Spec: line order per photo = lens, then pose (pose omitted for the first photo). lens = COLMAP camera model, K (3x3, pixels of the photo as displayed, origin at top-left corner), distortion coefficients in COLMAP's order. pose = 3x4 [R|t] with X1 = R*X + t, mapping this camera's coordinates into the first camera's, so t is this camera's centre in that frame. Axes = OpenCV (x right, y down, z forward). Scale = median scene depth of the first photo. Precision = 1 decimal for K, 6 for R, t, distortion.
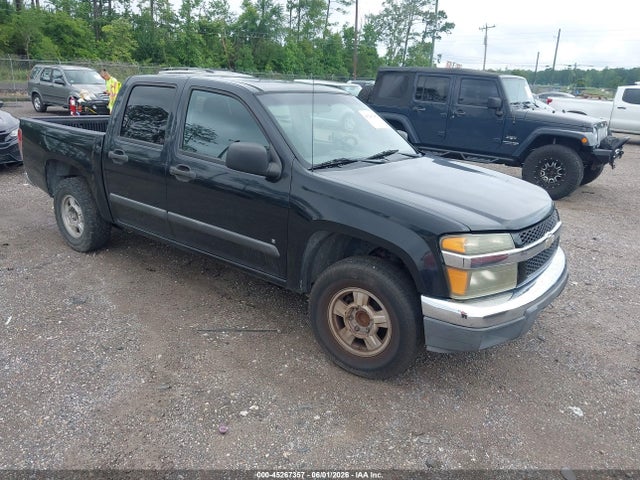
lens RADIAL K [[502.0, 0, 319.5], [0, 502.0, 239.5], [0, 0, 1]] dist [-0.008871, 0.007887]
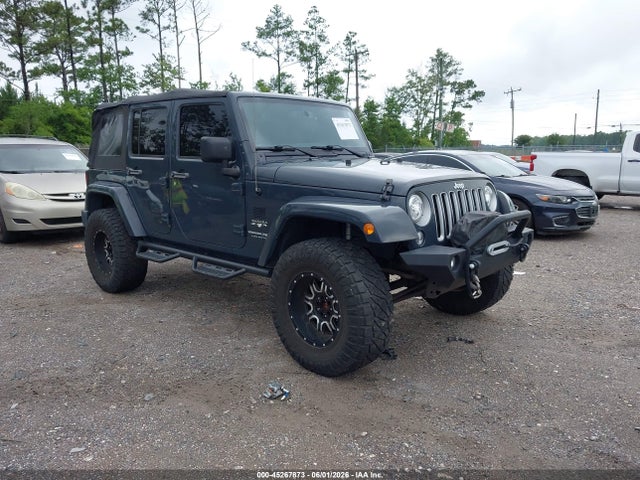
lens RADIAL K [[502.0, 0, 310.8], [0, 502.0, 250.4], [0, 0, 1]] dist [-0.008871, 0.007887]
pose [[0.993080, -0.032133, -0.112962, 0.047451], [0.017746, 0.991855, -0.126130, -0.012194], [0.116094, 0.123253, 0.985561, 0.056900]]
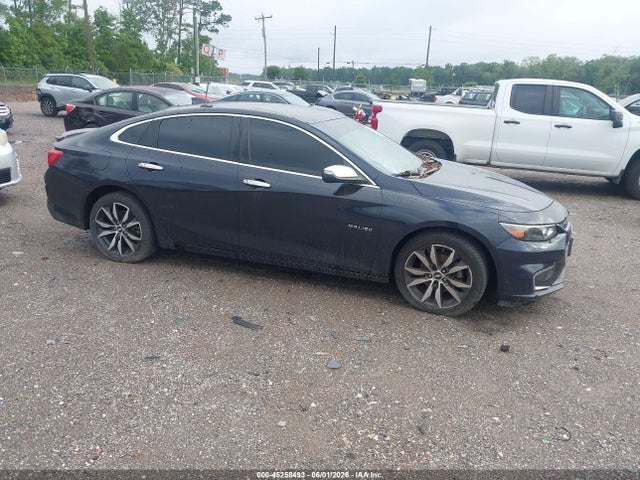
lens RADIAL K [[502.0, 0, 320.1], [0, 502.0, 239.8], [0, 0, 1]] dist [-0.008871, 0.007887]
pose [[0.922352, -0.117104, 0.368177, 0.045430], [0.115563, 0.992952, 0.026315, -0.036796], [-0.368664, 0.018276, 0.929383, 0.122920]]
